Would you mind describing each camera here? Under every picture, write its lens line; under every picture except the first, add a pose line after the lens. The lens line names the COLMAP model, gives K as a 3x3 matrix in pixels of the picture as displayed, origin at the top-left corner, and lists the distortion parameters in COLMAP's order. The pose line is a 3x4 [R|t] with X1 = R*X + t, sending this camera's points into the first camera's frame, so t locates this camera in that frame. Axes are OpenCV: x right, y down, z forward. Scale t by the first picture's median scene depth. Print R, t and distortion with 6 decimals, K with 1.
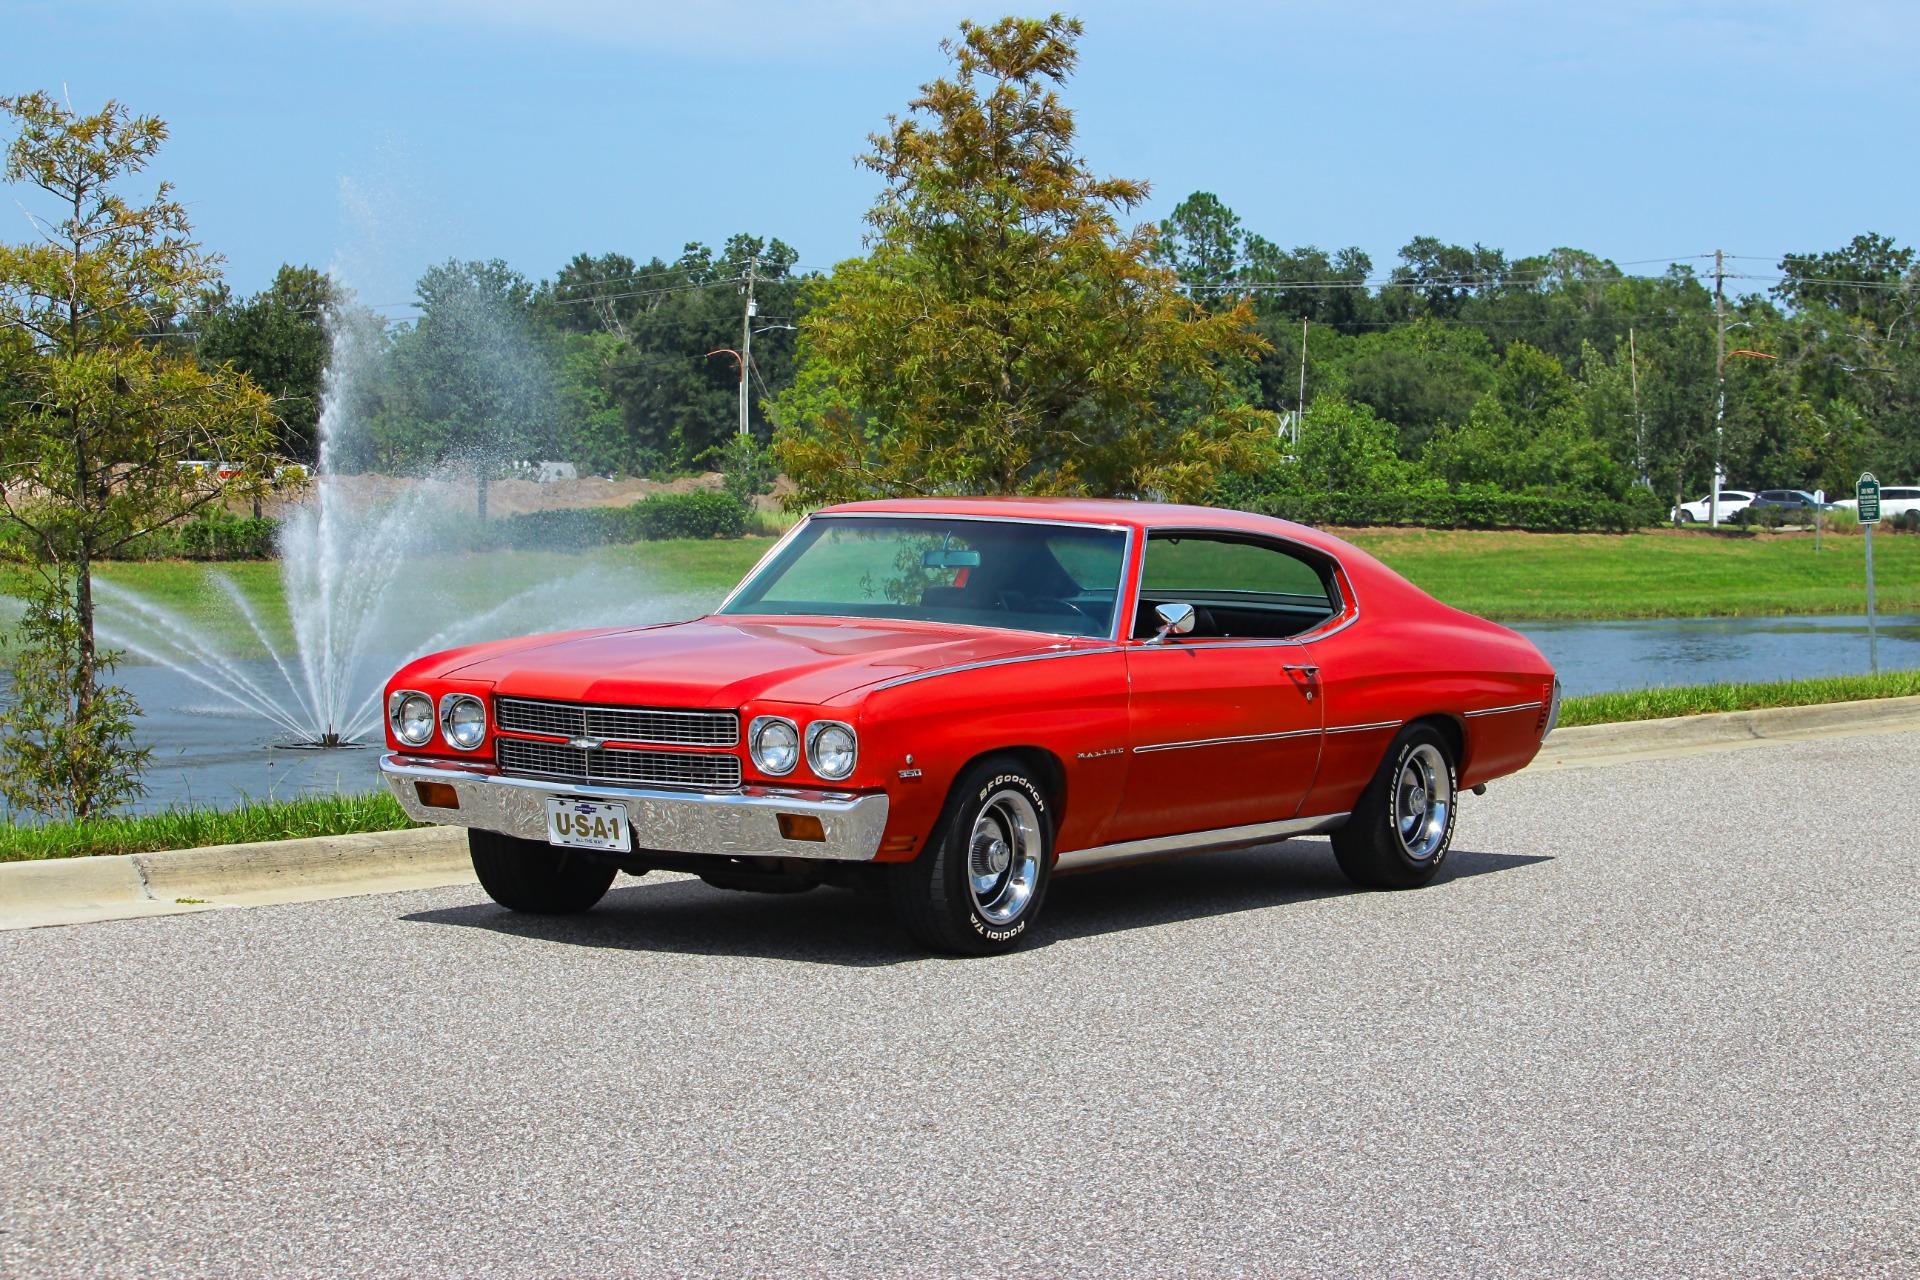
lens RADIAL K [[4924.9, 0, 969.6], [0, 4924.9, 648.0], [0, 0, 1]] dist [-0.398601, -0.360637]
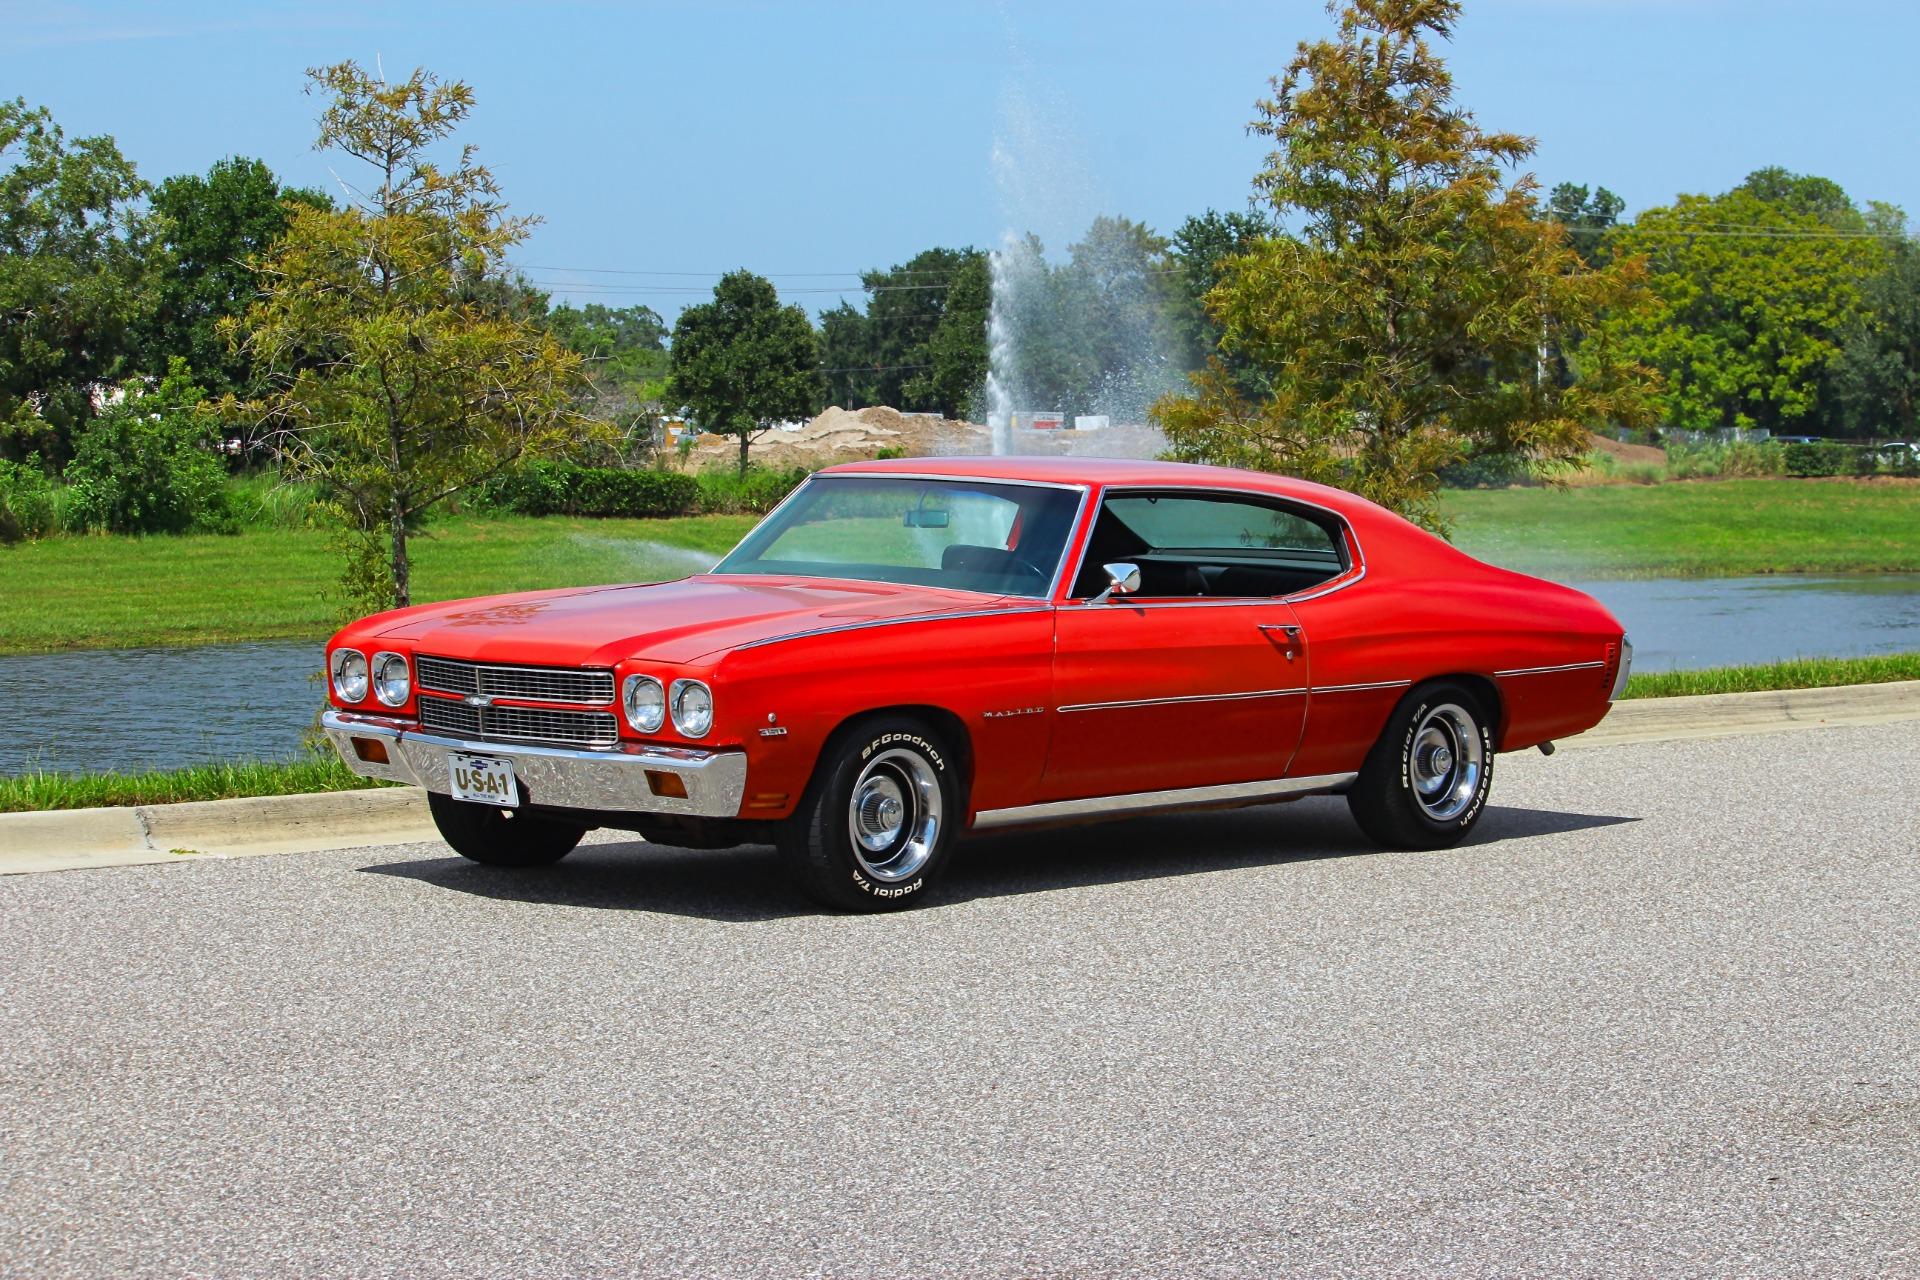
lens RADIAL K [[4924.9, 0, 969.6], [0, 4924.9, 648.0], [0, 0, 1]] dist [-0.398601, -0.360637]
pose [[0.984436, 0.002157, -0.175729, 0.188755], [-0.000344, 0.999946, 0.010344, -0.002119], [0.175742, -0.010122, 0.984384, 0.008576]]
